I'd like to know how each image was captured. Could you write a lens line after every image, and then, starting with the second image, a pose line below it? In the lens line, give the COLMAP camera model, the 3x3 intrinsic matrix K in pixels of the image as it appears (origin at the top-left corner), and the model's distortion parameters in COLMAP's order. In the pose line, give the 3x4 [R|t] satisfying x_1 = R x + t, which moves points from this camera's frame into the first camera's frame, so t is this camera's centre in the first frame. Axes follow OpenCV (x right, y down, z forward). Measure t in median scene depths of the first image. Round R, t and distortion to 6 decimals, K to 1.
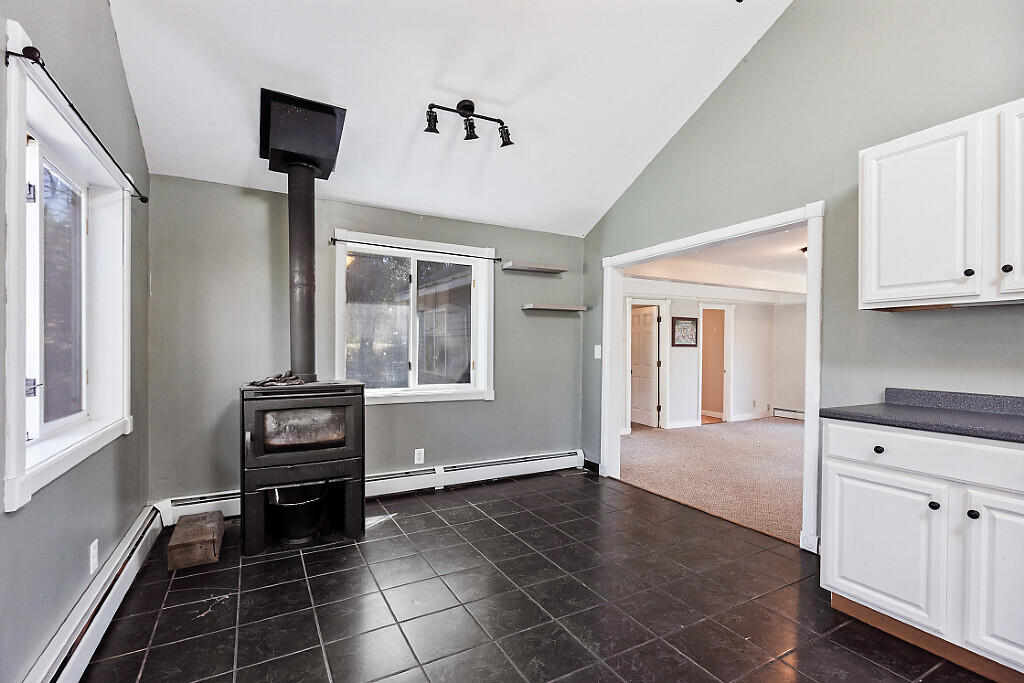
lens RADIAL K [[461.9, 0, 506.9], [0, 461.9, 349.4], [0, 0, 1]] dist [-0.000407, -0.000385]
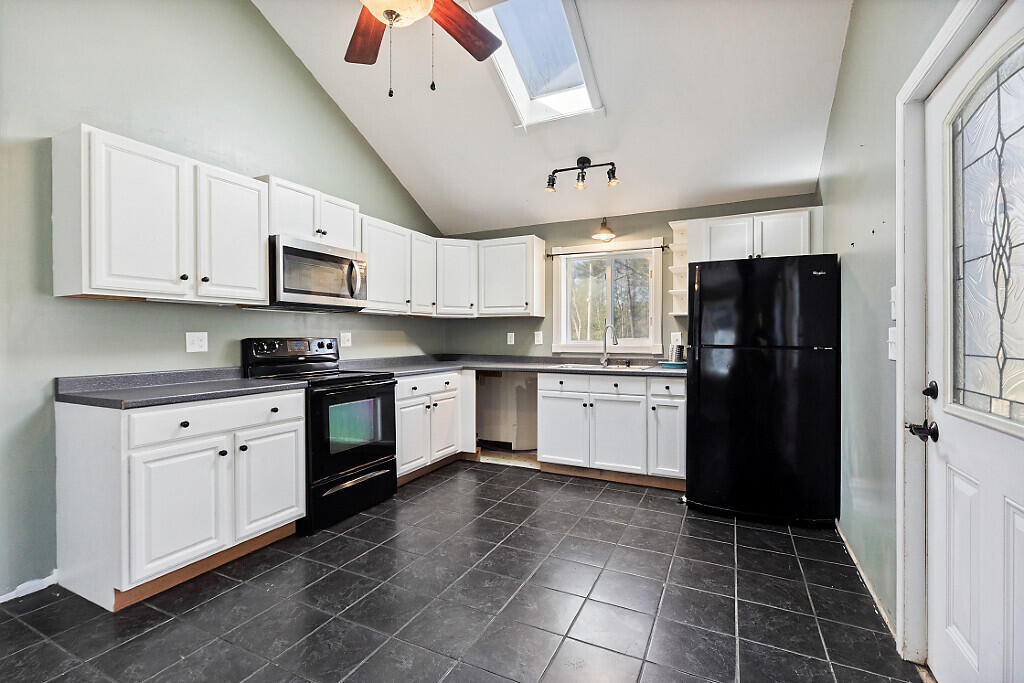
lens RADIAL K [[457.4, 0, 508.6], [0, 457.4, 336.3], [0, 0, 1]] dist [-0.003261, -0.000574]
pose [[-0.573246, -0.004002, 0.819373, -0.292918], [0.002779, 0.999973, 0.006828, -0.003055], [-0.819378, 0.006192, -0.573220, 0.502266]]
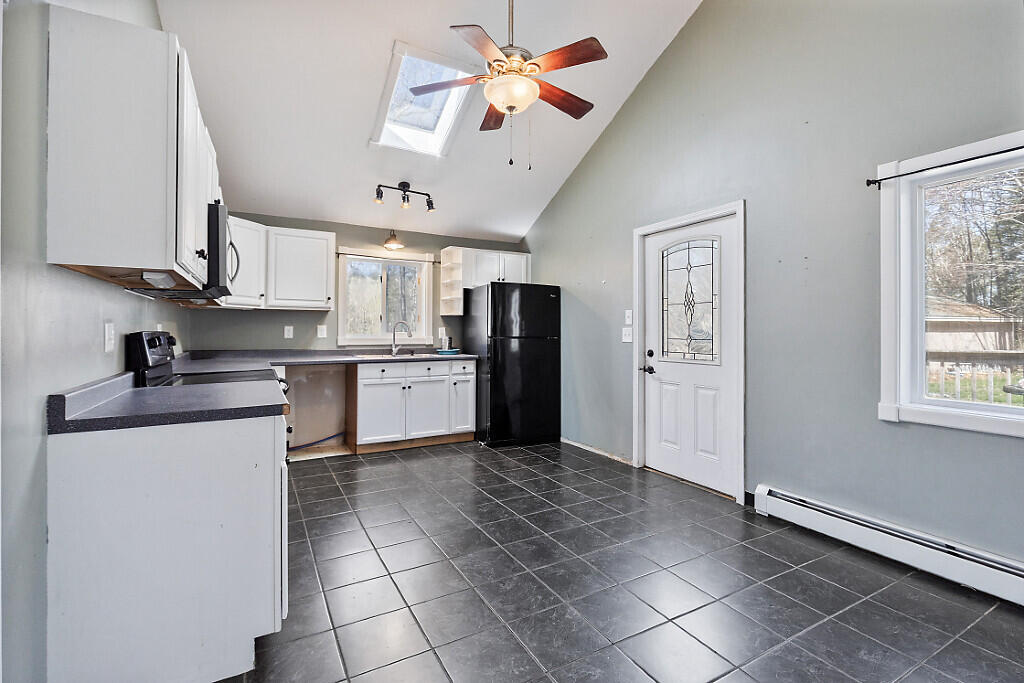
lens RADIAL K [[462.3, 0, 510.3], [0, 462.3, 327.1], [0, 0, 1]] dist [-0.000049, -0.000598]
pose [[-0.999926, -0.009975, -0.007025, 0.167753], [-0.009955, 0.999947, -0.002788, -0.004027], [0.007053, -0.002718, -0.999971, 1.018503]]
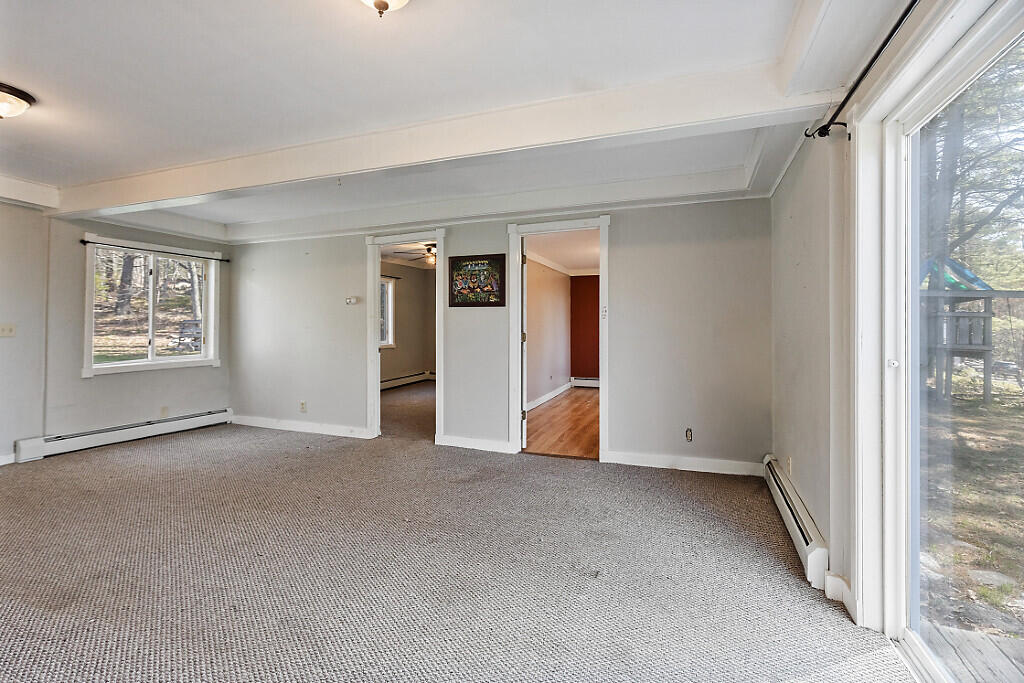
lens RADIAL K [[467.3, 0, 507.5], [0, 467.3, 319.9], [0, 0, 1]] dist [-0.000303, -0.000600]
pose [[0.649042, -0.013973, -0.760624, 1.812502], [-0.004826, 0.999736, -0.022484, 0.050581], [0.760737, 0.018264, 0.648803, 1.401223]]
